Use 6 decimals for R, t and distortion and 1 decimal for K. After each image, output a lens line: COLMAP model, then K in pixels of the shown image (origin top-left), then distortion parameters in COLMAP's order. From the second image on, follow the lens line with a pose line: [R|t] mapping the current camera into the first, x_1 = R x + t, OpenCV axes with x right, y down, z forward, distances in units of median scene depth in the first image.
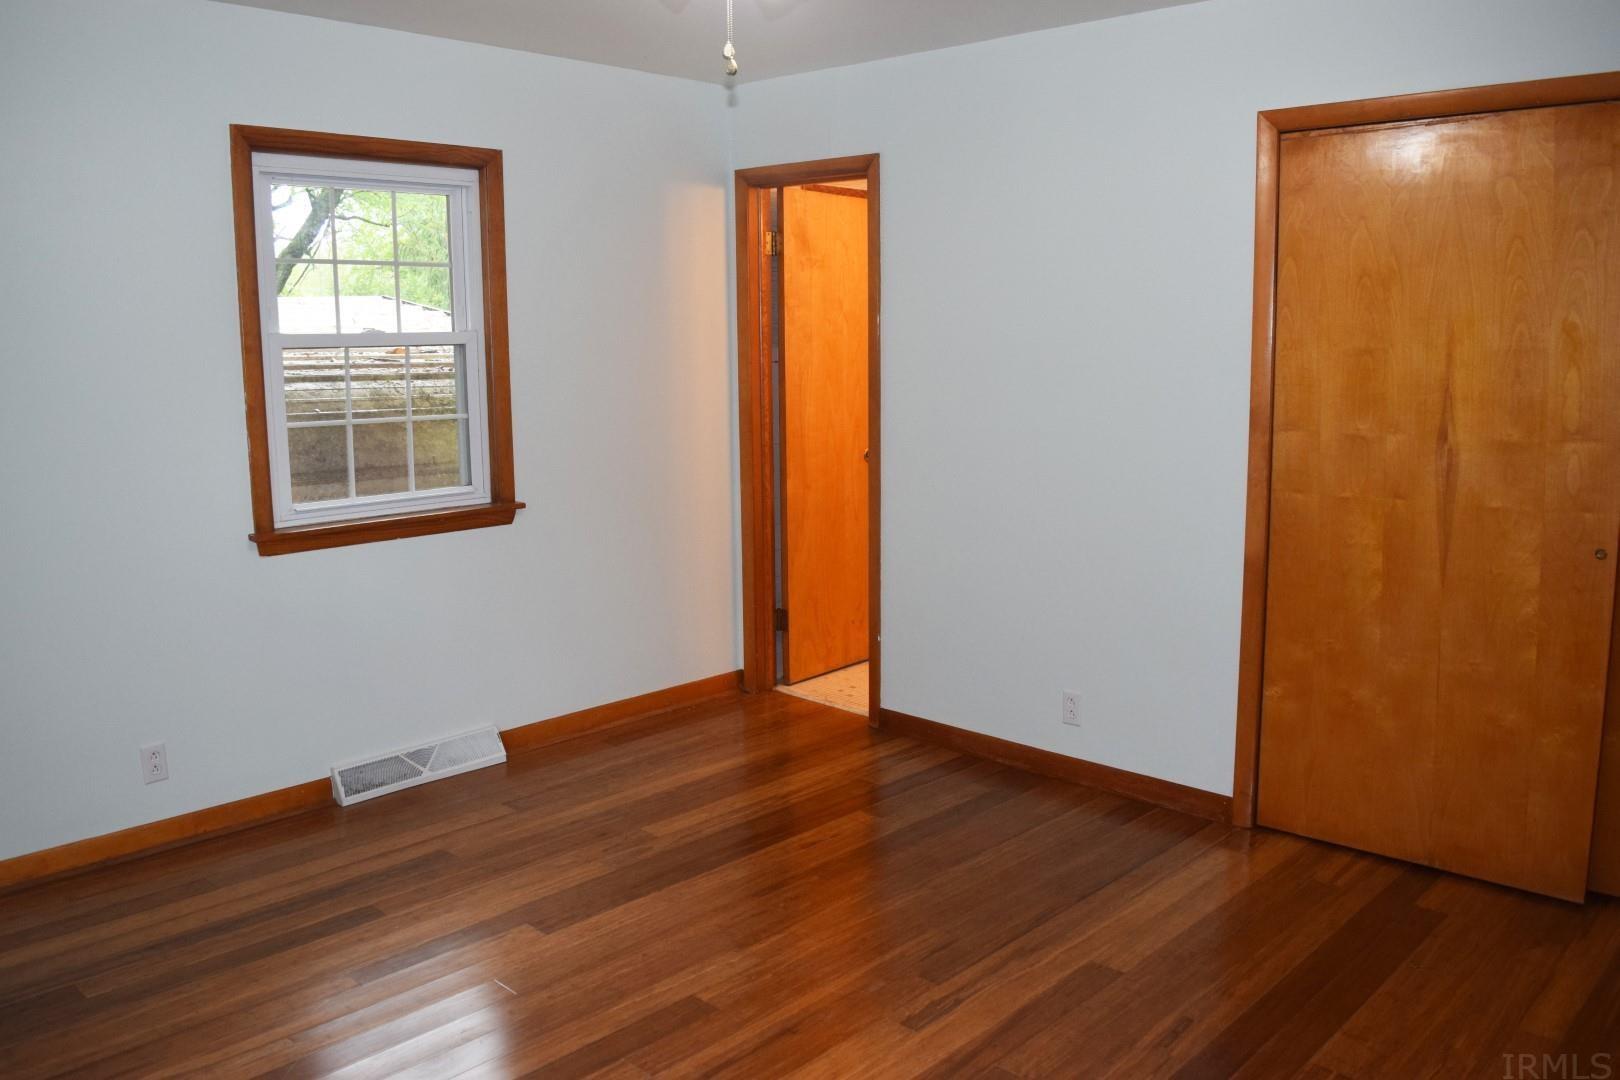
lens RADIAL K [[1236.1, 0, 754.2], [0, 1236.1, 516.4], [0, 0, 1]] dist [-0.081348, 0.000424]
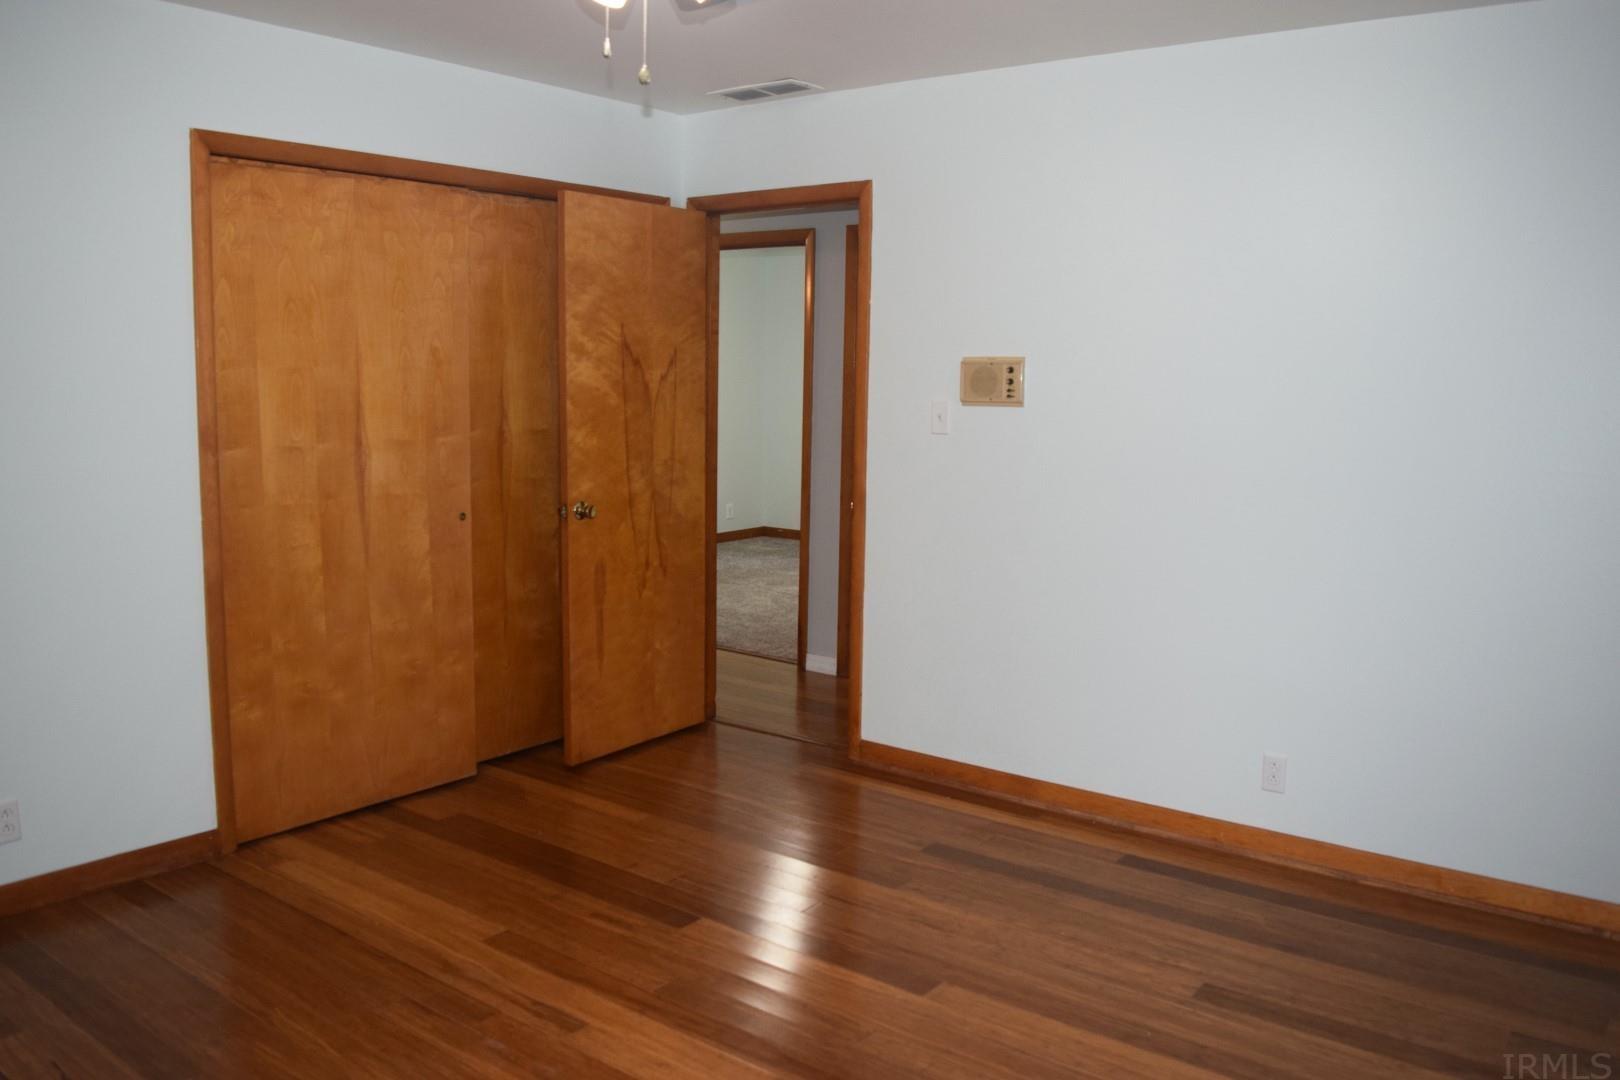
lens RADIAL K [[1299.2, 0, 810.0], [0, 1299.2, 540.0], [0, 0, 1]] dist [-0.111402, 0.001558]
pose [[-0.122537, -0.121910, 0.984948, -0.740969], [0.126641, 0.982394, 0.137349, -0.087870], [-0.984351, 0.141565, -0.104941, 0.709470]]
